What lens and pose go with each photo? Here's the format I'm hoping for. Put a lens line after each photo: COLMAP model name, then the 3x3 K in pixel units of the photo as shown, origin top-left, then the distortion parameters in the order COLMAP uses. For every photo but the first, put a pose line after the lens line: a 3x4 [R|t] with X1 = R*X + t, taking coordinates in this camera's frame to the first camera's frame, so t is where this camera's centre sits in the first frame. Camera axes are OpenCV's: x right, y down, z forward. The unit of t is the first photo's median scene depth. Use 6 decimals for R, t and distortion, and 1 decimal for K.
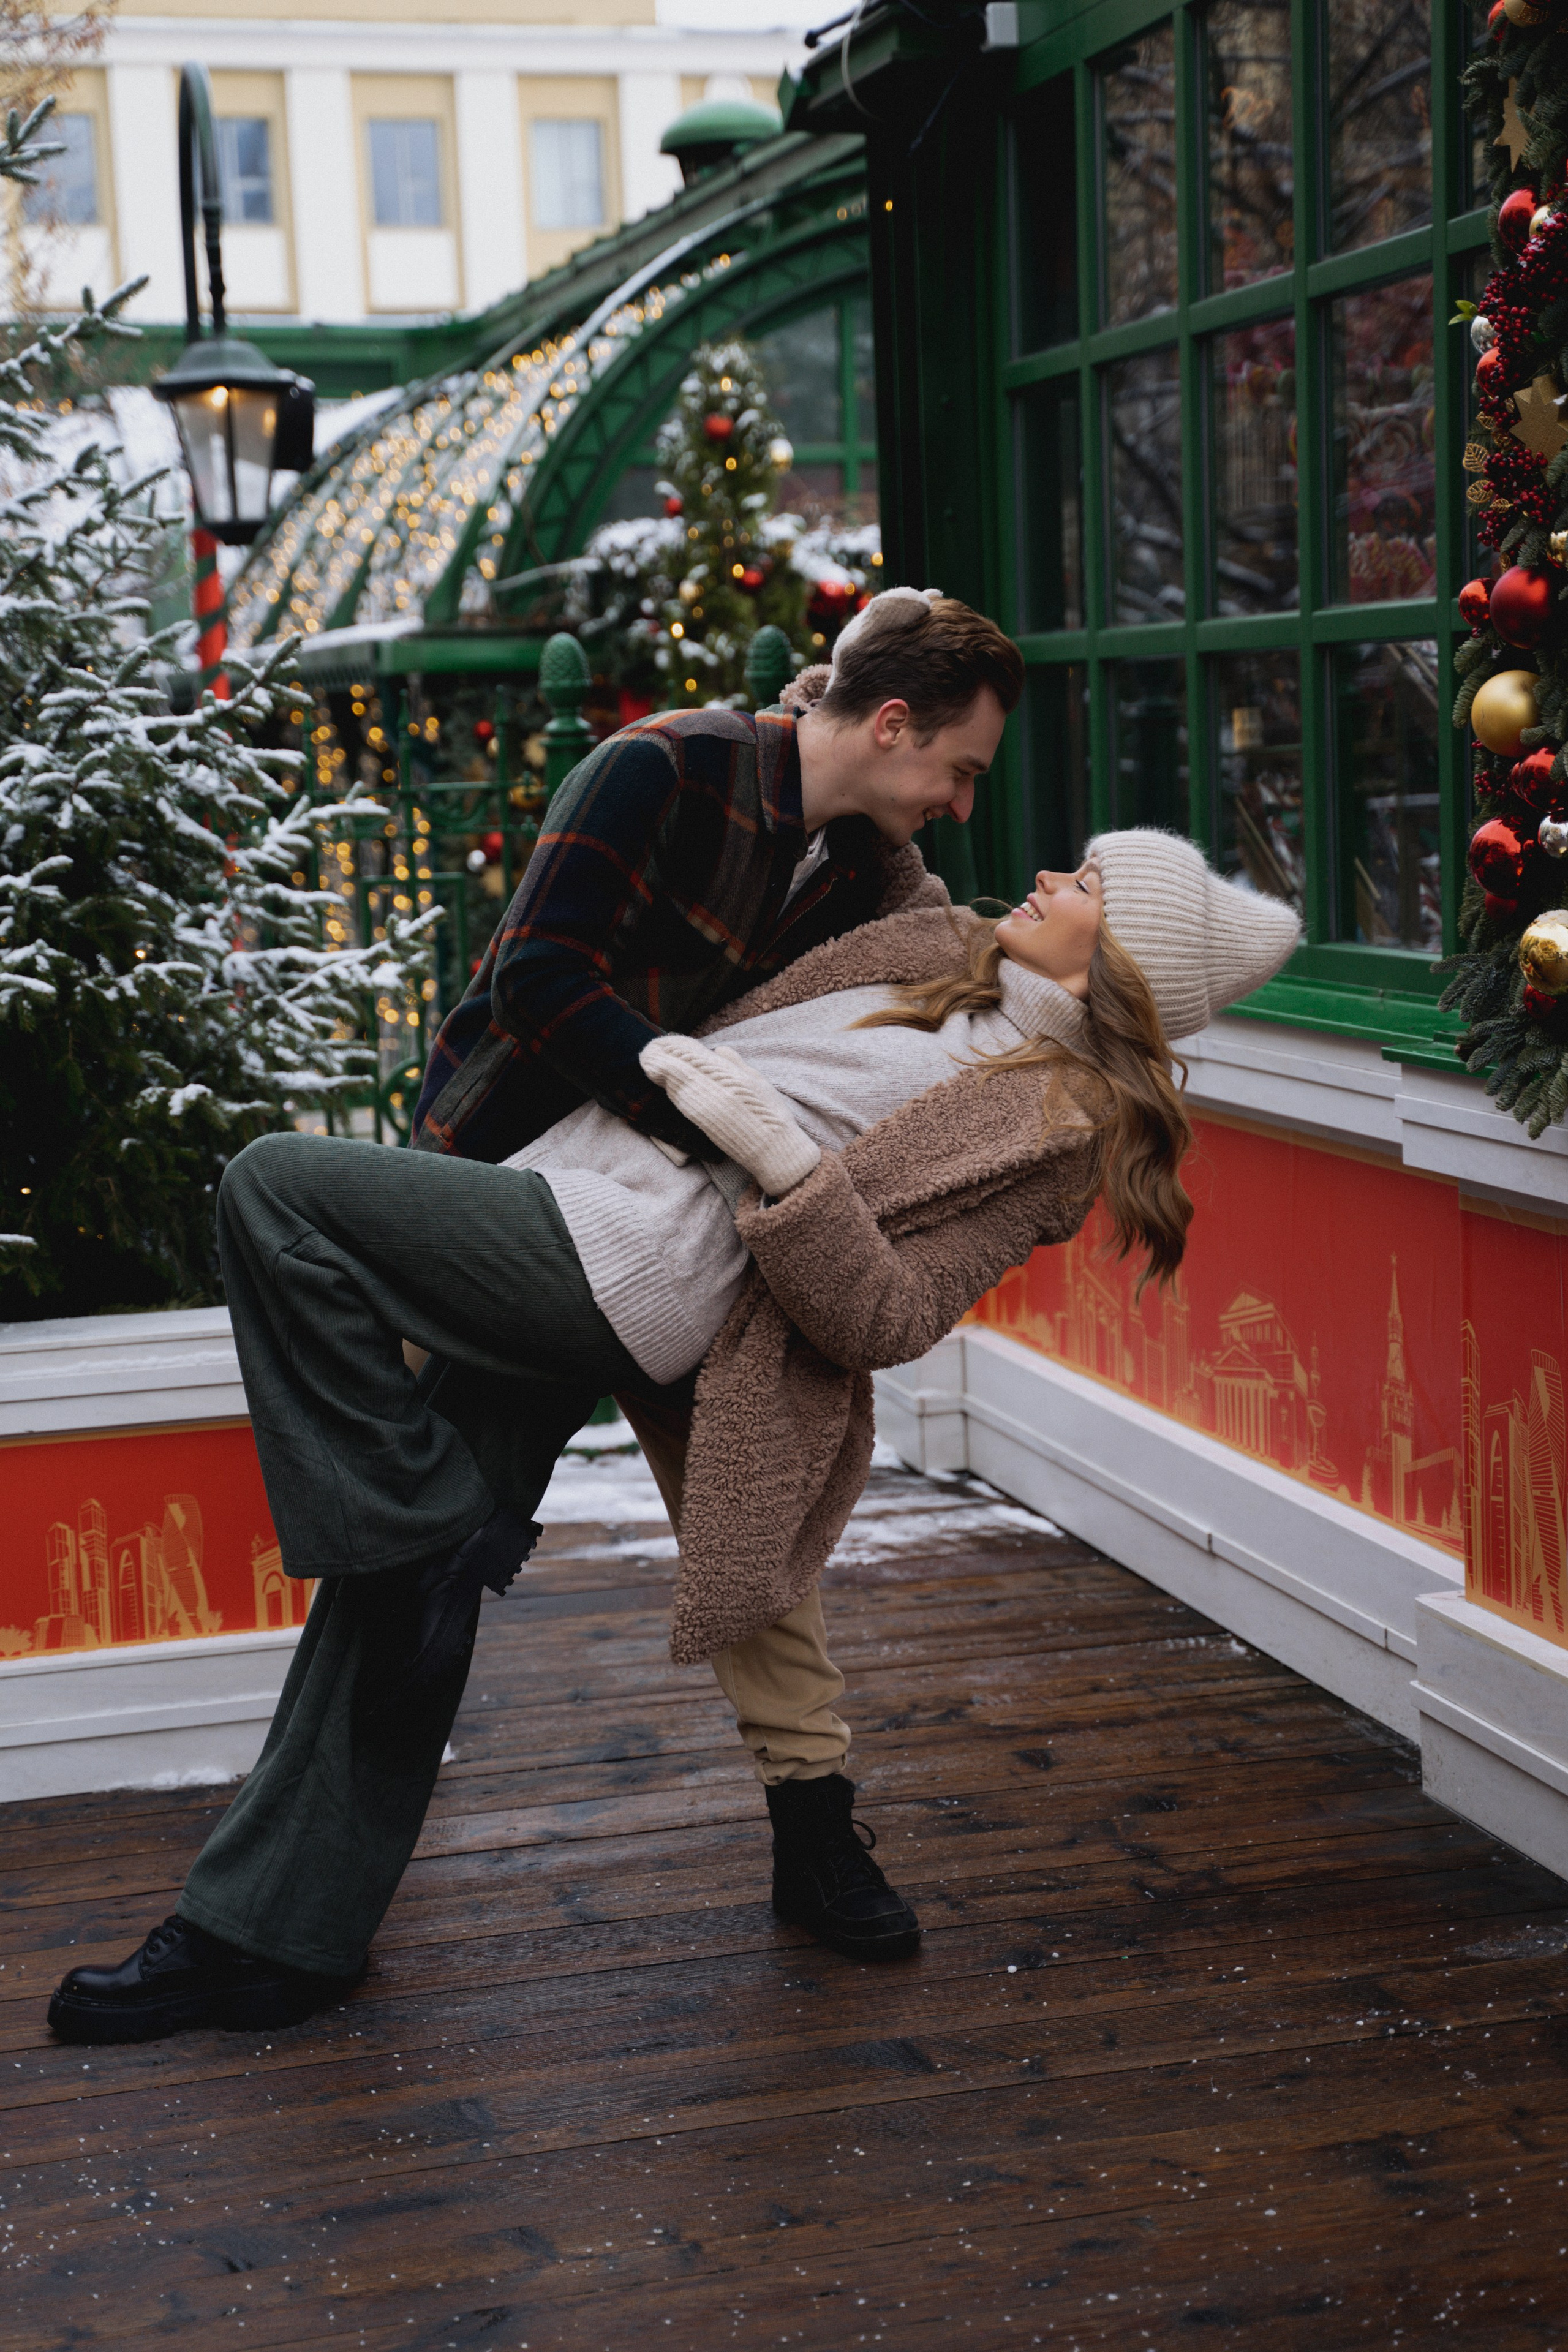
lens RADIAL K [[3628.0, 0, 788.2], [0, 3628.0, 1175.4], [0, 0, 1]] dist [0.167459, 0.000000]
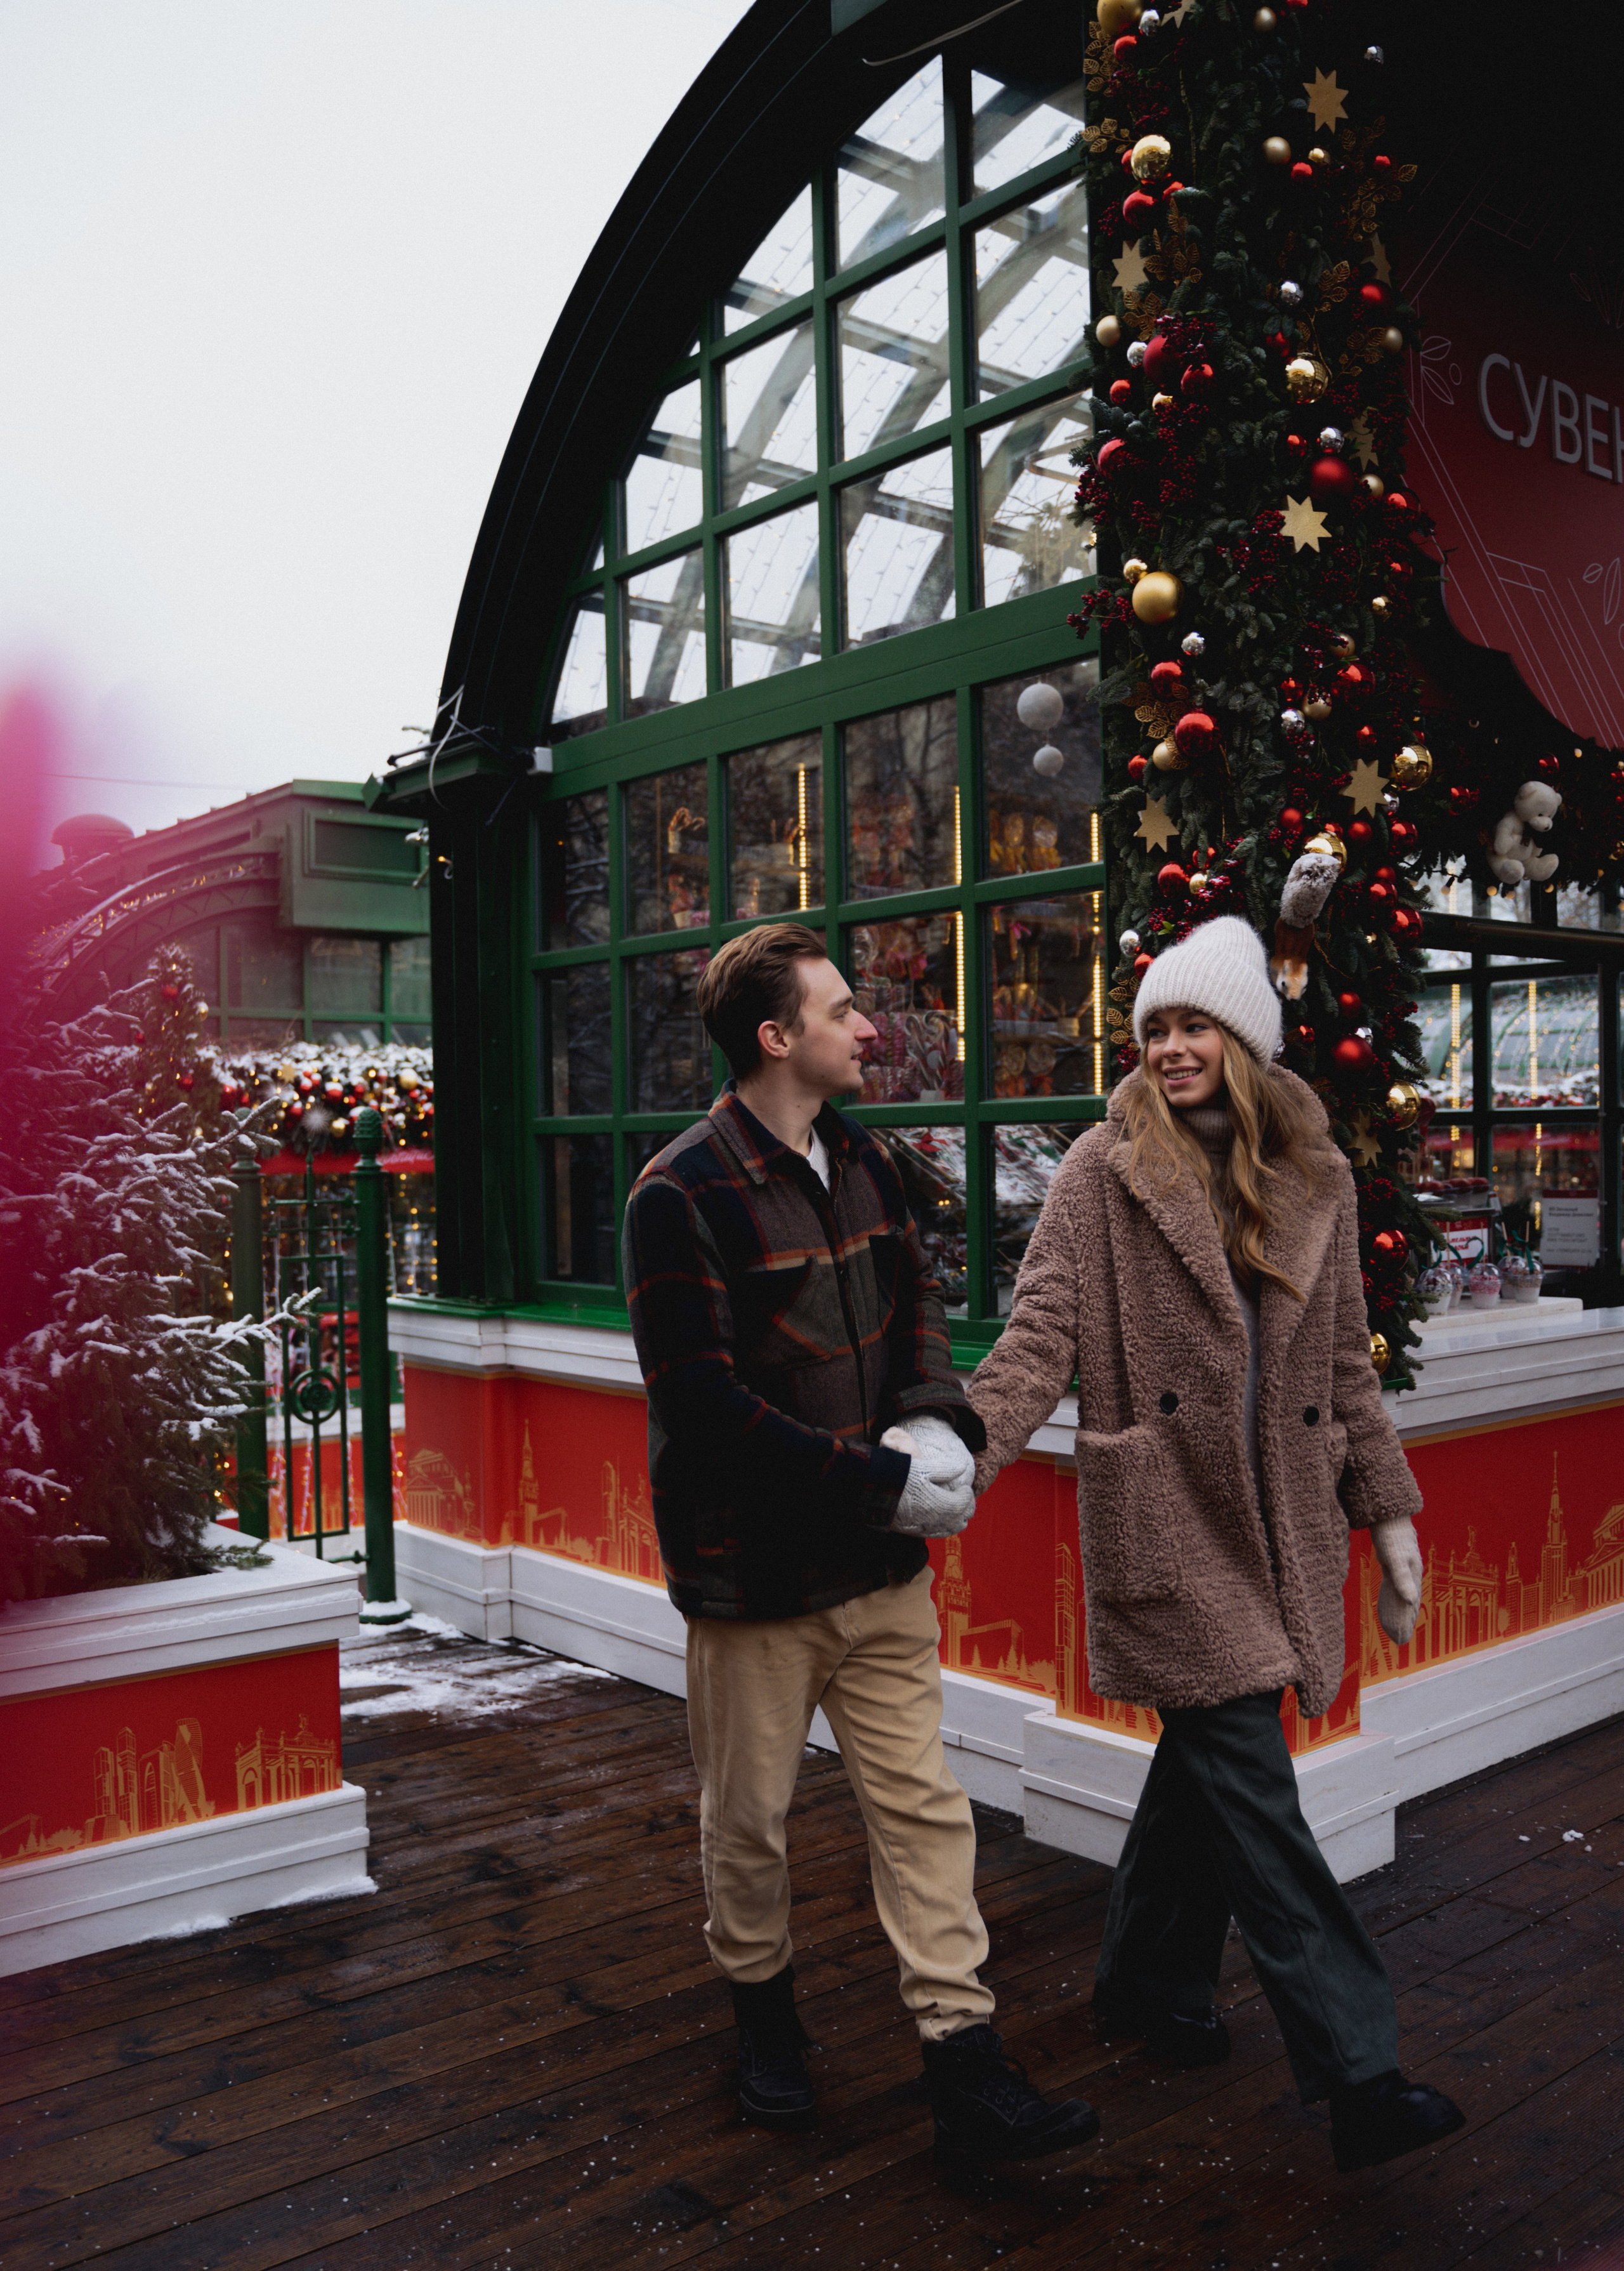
lens RADIAL K [[1944.8, 0, 891.8], [0, 1944.8, 1230.7], [0, 0, 1]] dist [-0.083234, 0.014103]
pose [[0.908936, 0.009902, 0.416818, -0.214672], [0.030375, 0.995489, -0.089886, -0.020531], [-0.415828, 0.094361, 0.904535, 0.213686]]
